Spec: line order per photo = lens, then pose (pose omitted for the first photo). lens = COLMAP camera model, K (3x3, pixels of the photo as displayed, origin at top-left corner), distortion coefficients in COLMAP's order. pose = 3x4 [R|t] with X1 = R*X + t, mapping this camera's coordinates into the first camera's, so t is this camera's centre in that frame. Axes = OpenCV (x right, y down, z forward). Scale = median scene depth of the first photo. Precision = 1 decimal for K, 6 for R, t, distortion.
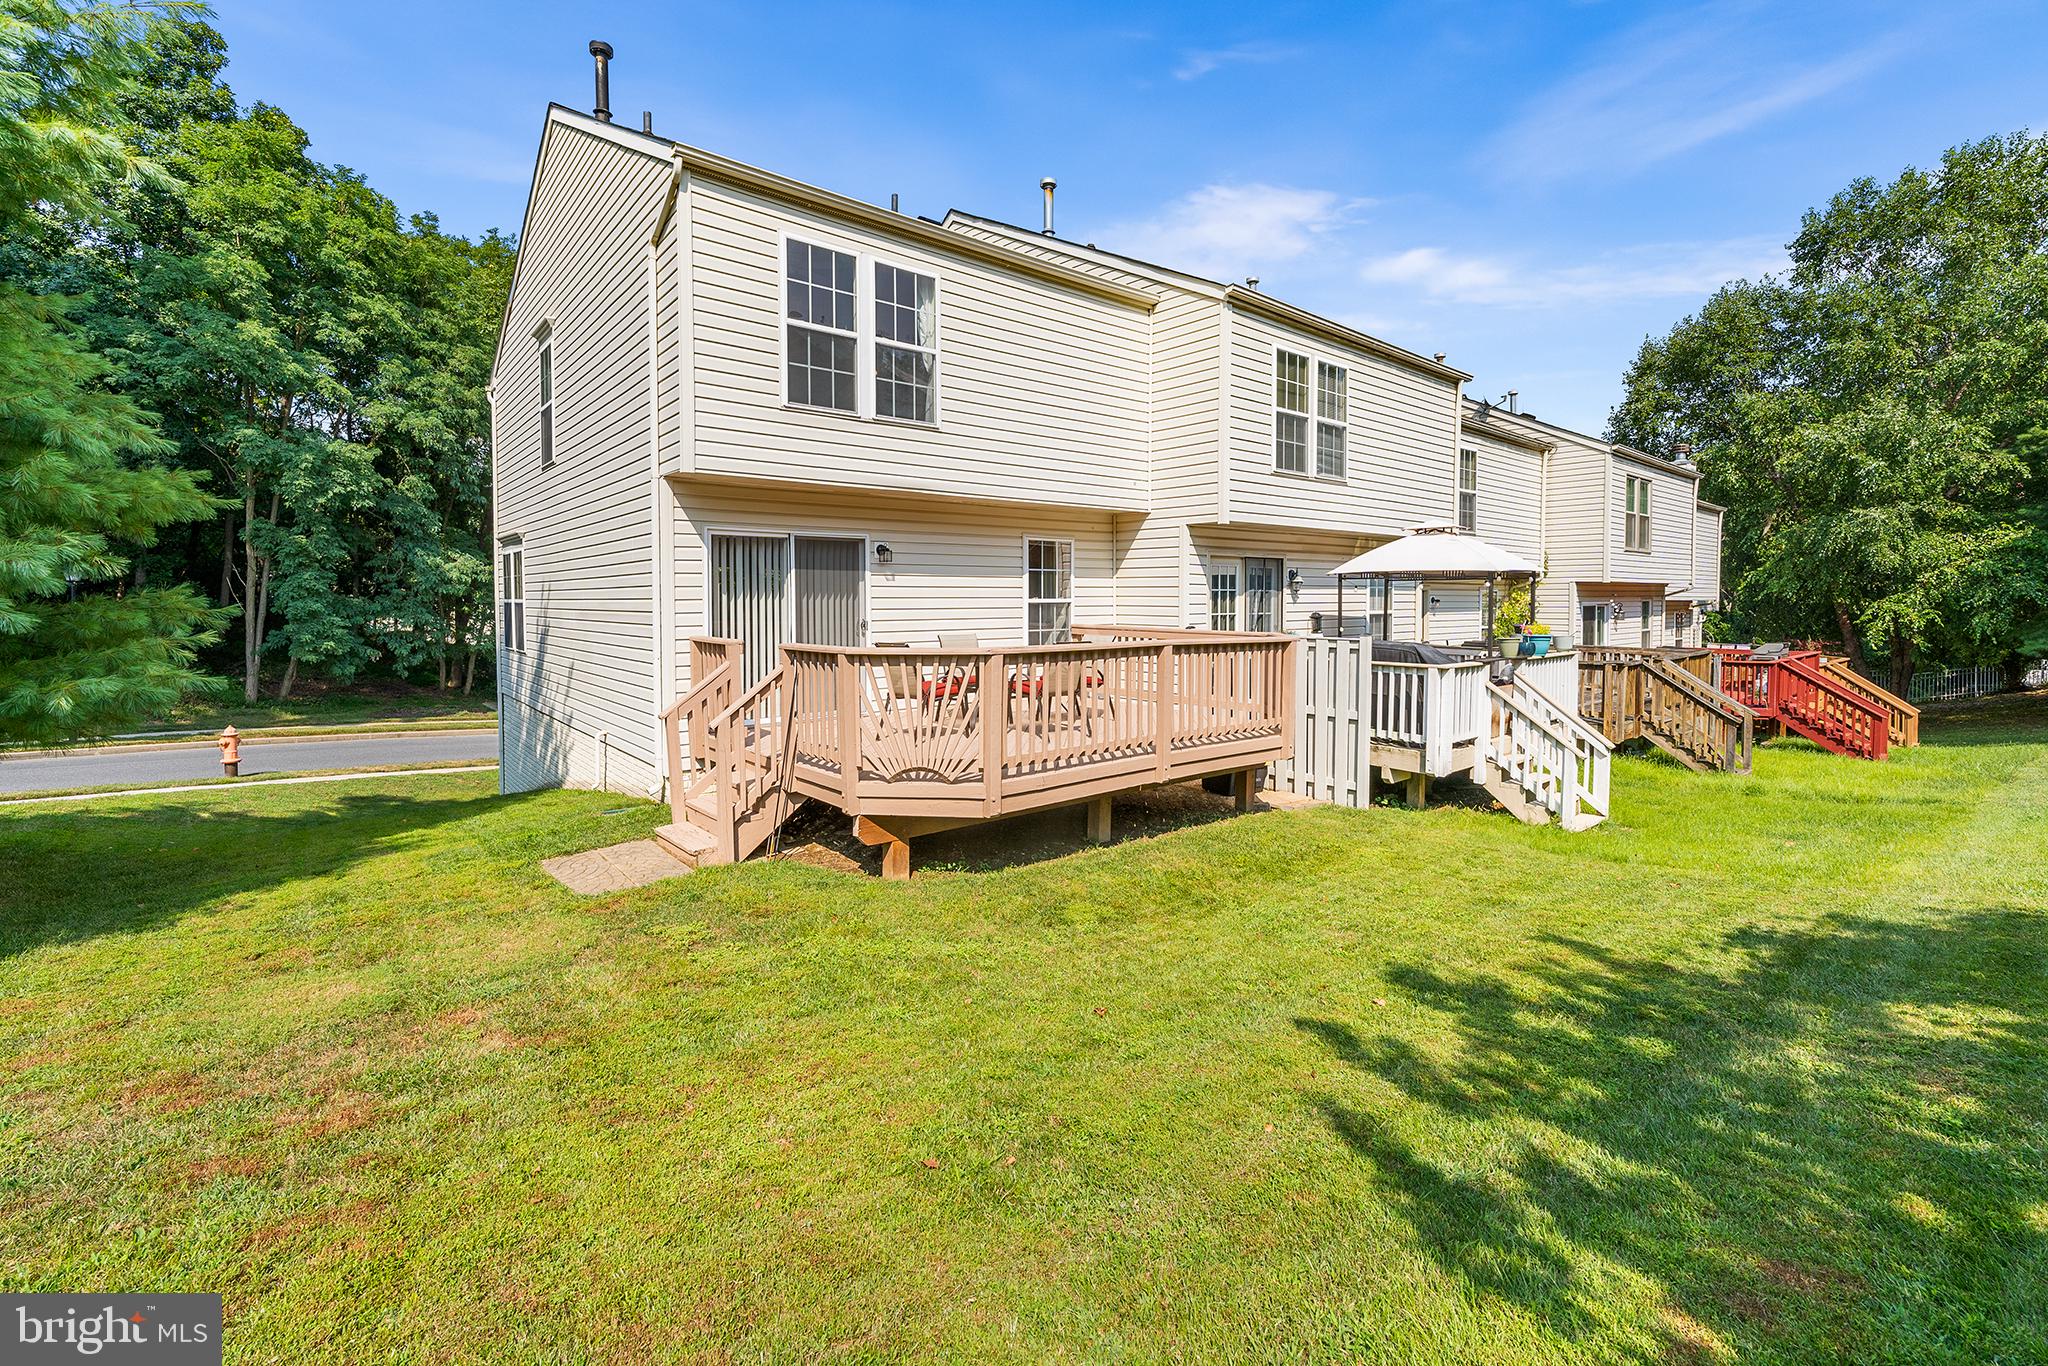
lens RADIAL K [[871.6, 0, 1007.1], [0, 871.6, 615.4], [0, 0, 1]] dist [0.000890, -0.001682]
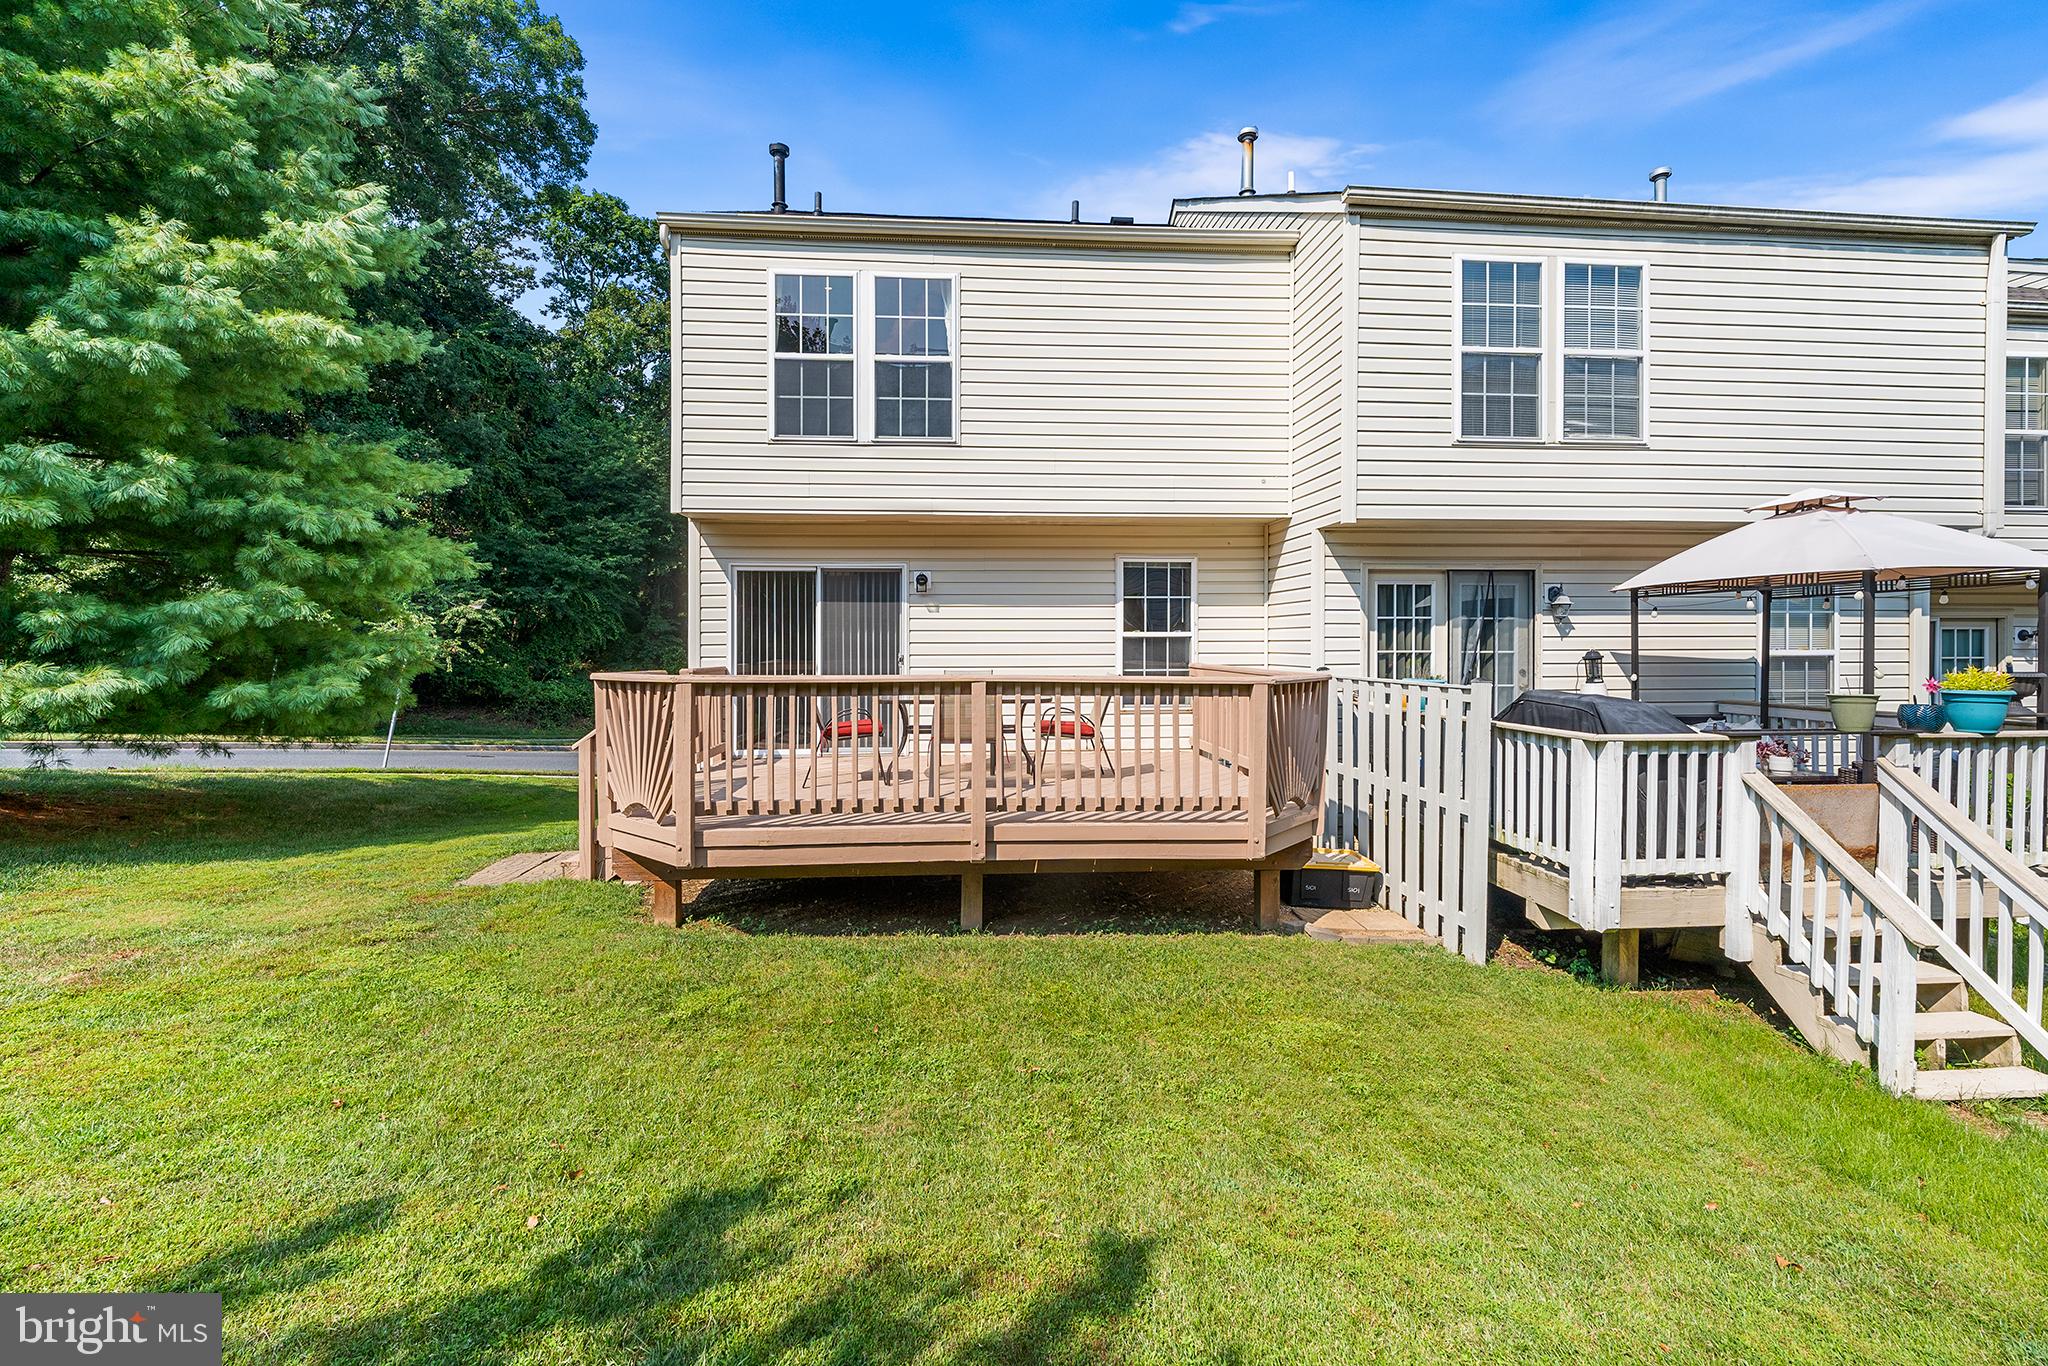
lens RADIAL K [[871.6, 0, 1005.8], [0, 871.6, 643.9], [0, 0, 1]] dist [0.000890, -0.001682]
pose [[0.822301, -0.002156, -0.569048, 0.455657], [-0.010733, 0.999756, -0.019297, 0.010622], [0.568951, 0.021976, 0.822078, 0.277101]]
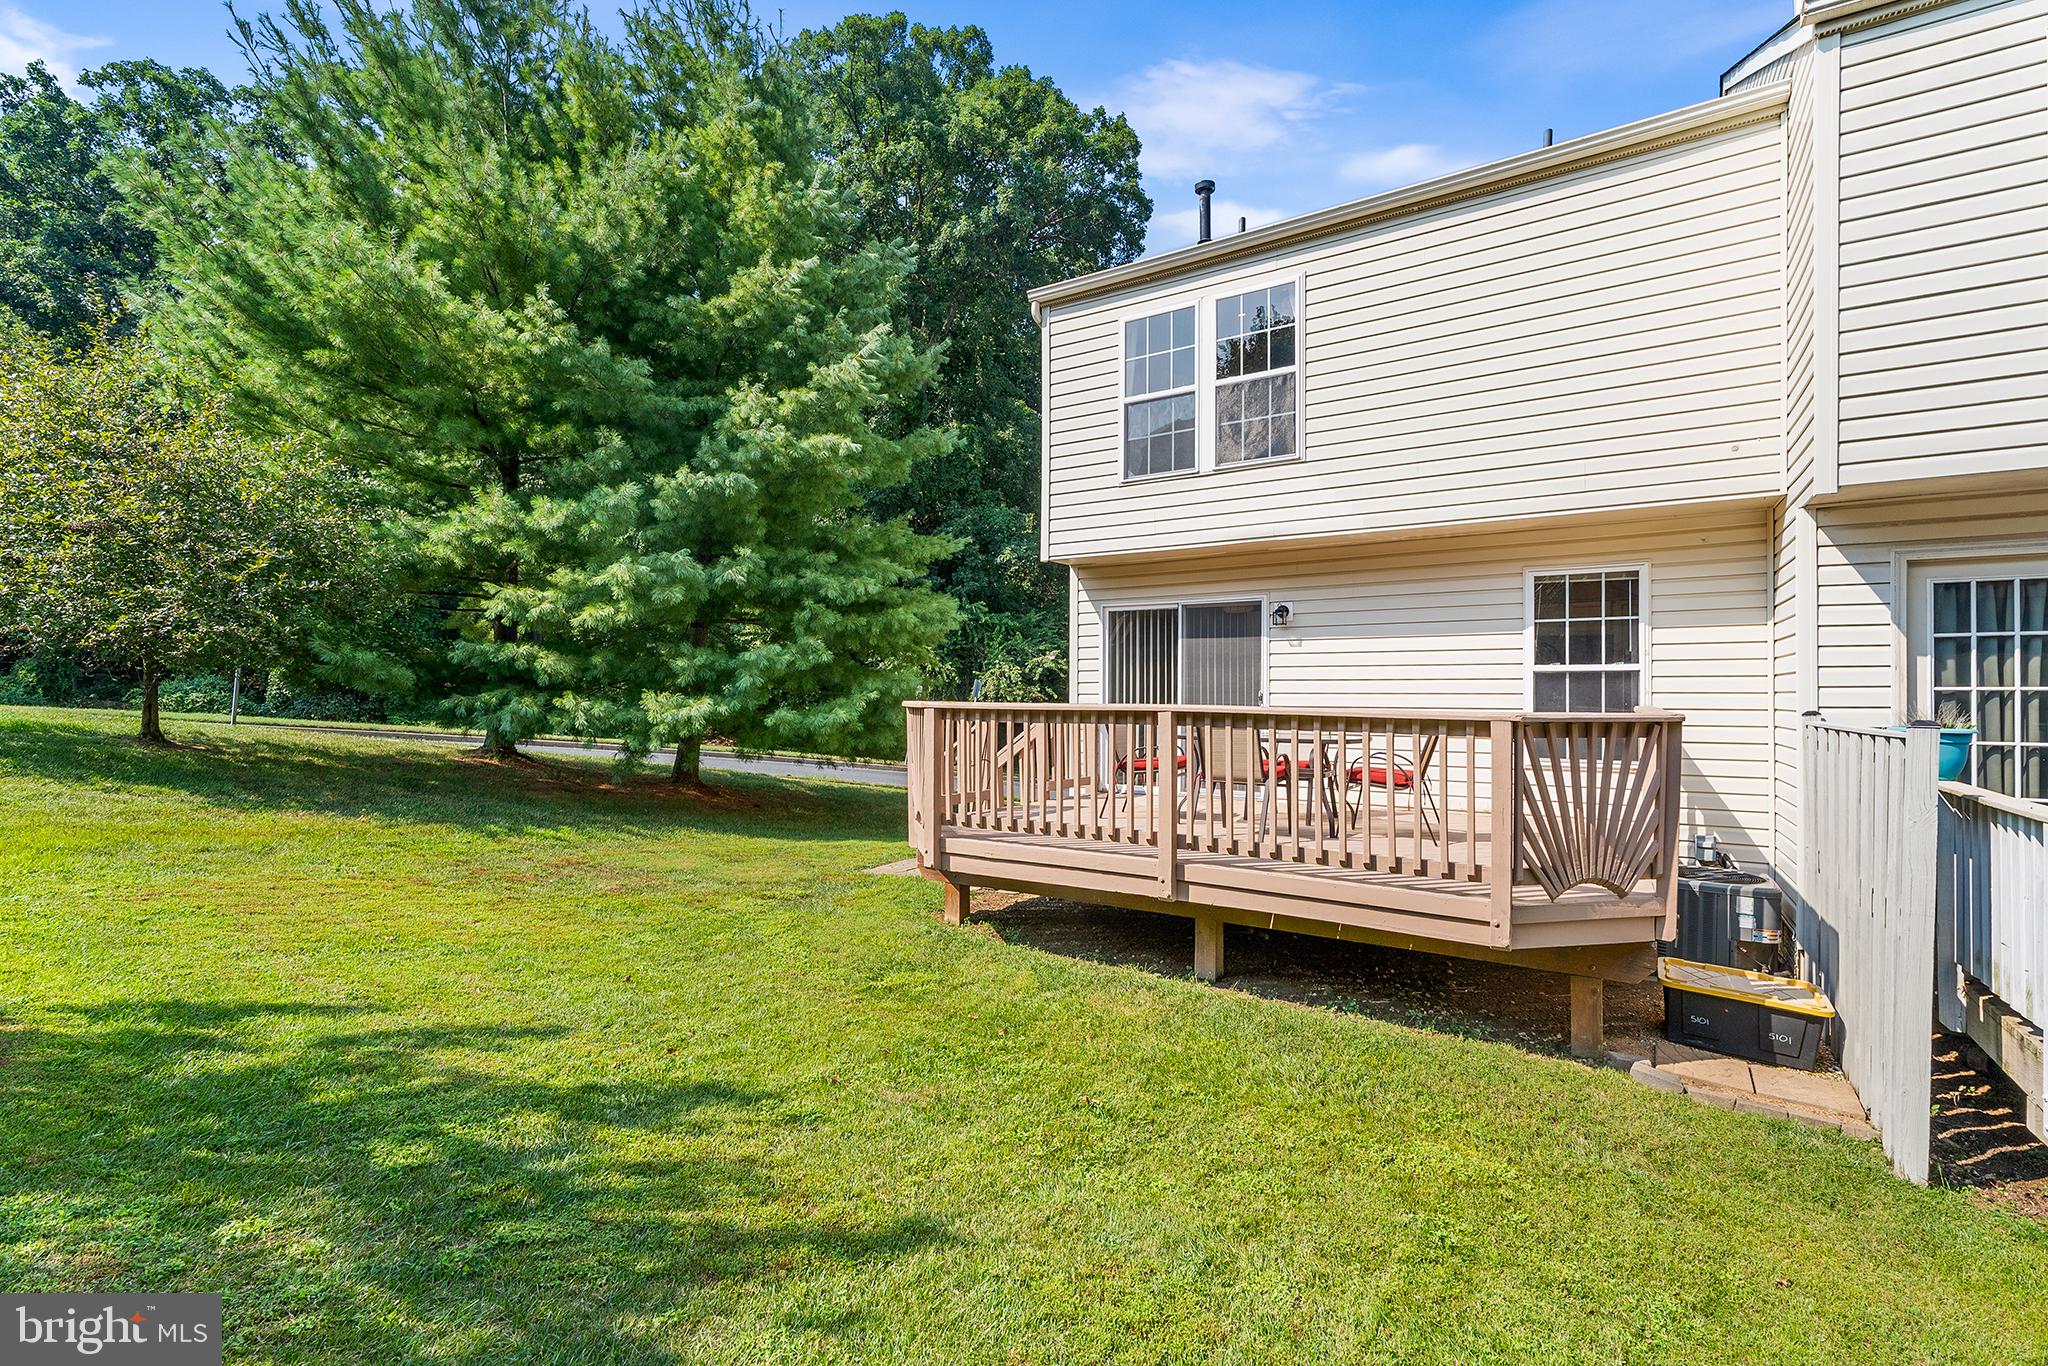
lens RADIAL K [[930.4, 0, 1022.4], [0, 930.4, 676.2], [0, 0, 1]] dist [0.000327, -0.000466]
pose [[0.312474, -0.018045, -0.949755, 0.638509], [-0.025937, 0.999285, -0.027519, 0.020623], [0.949572, 0.033232, 0.311782, 0.461812]]
